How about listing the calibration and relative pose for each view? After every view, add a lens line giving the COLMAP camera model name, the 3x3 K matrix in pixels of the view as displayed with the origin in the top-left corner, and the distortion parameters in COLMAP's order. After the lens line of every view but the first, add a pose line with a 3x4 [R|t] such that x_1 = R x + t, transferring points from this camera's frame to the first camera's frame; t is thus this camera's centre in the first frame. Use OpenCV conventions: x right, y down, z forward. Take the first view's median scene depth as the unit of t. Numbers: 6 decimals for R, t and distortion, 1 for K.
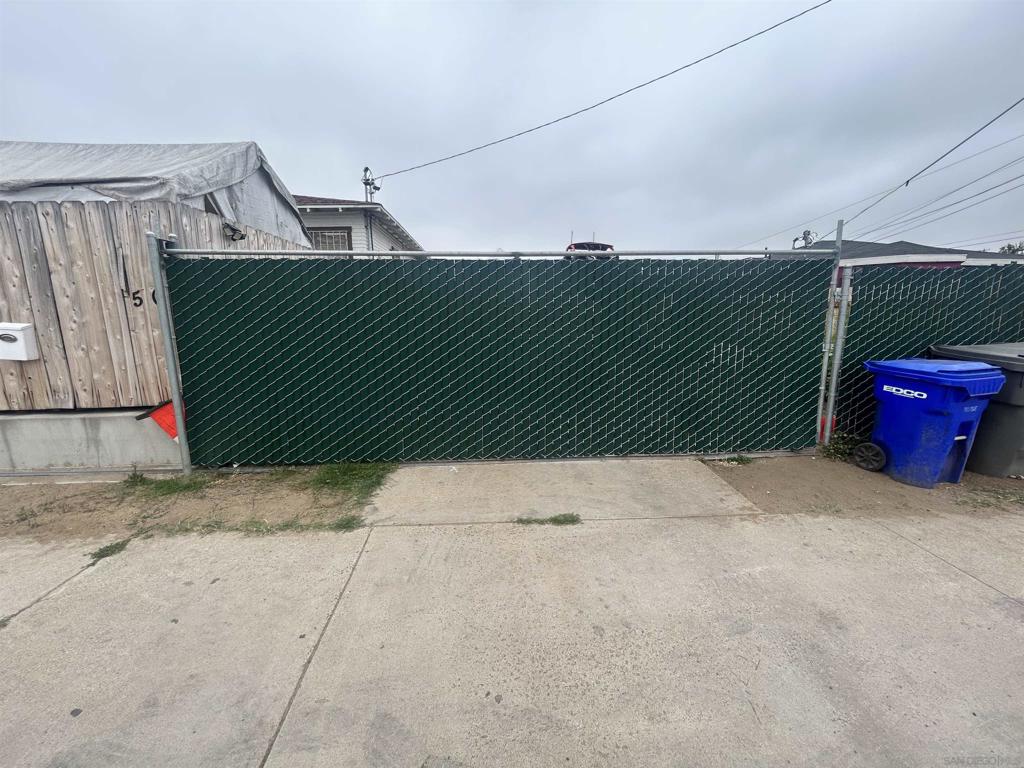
lens RADIAL K [[409.6, 0, 511.6], [0, 409.6, 385.2], [0, 0, 1]] dist [-0.001952, 0.000635]
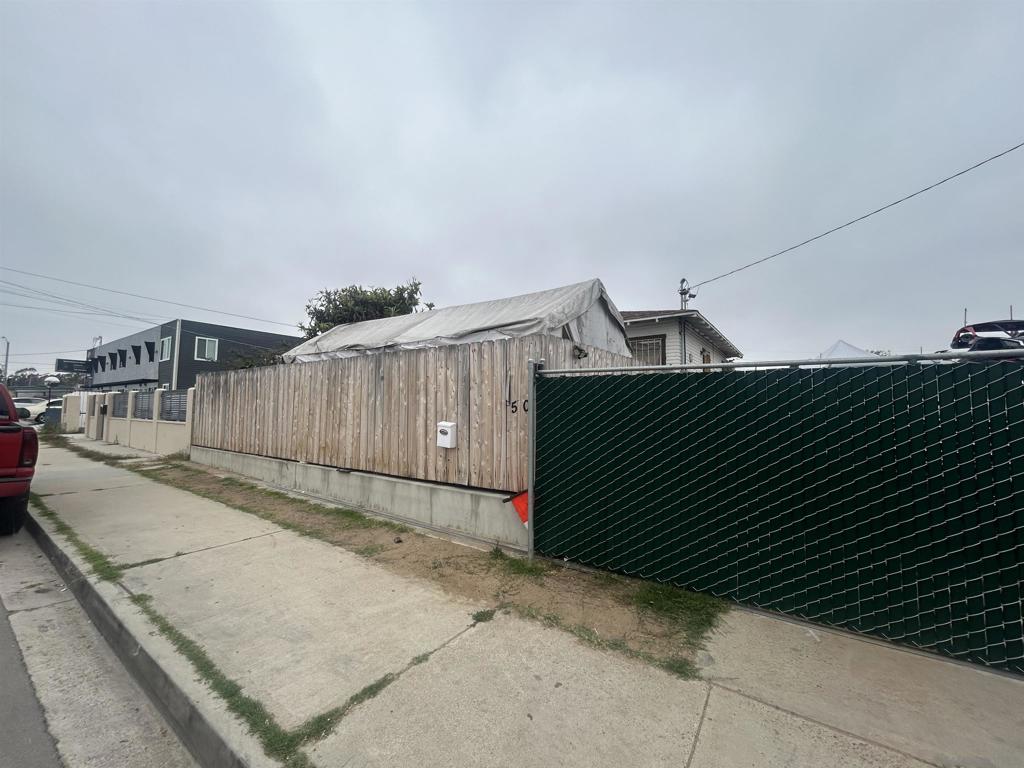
lens RADIAL K [[409.6, 0, 511.9], [0, 409.6, 381.9], [0, 0, 1]] dist [-0.001952, 0.000635]
pose [[0.783940, -0.020321, -0.620504, -0.102392], [-0.123591, 0.974352, -0.188054, -0.041931], [0.608410, 0.224112, 0.761322, -0.025278]]
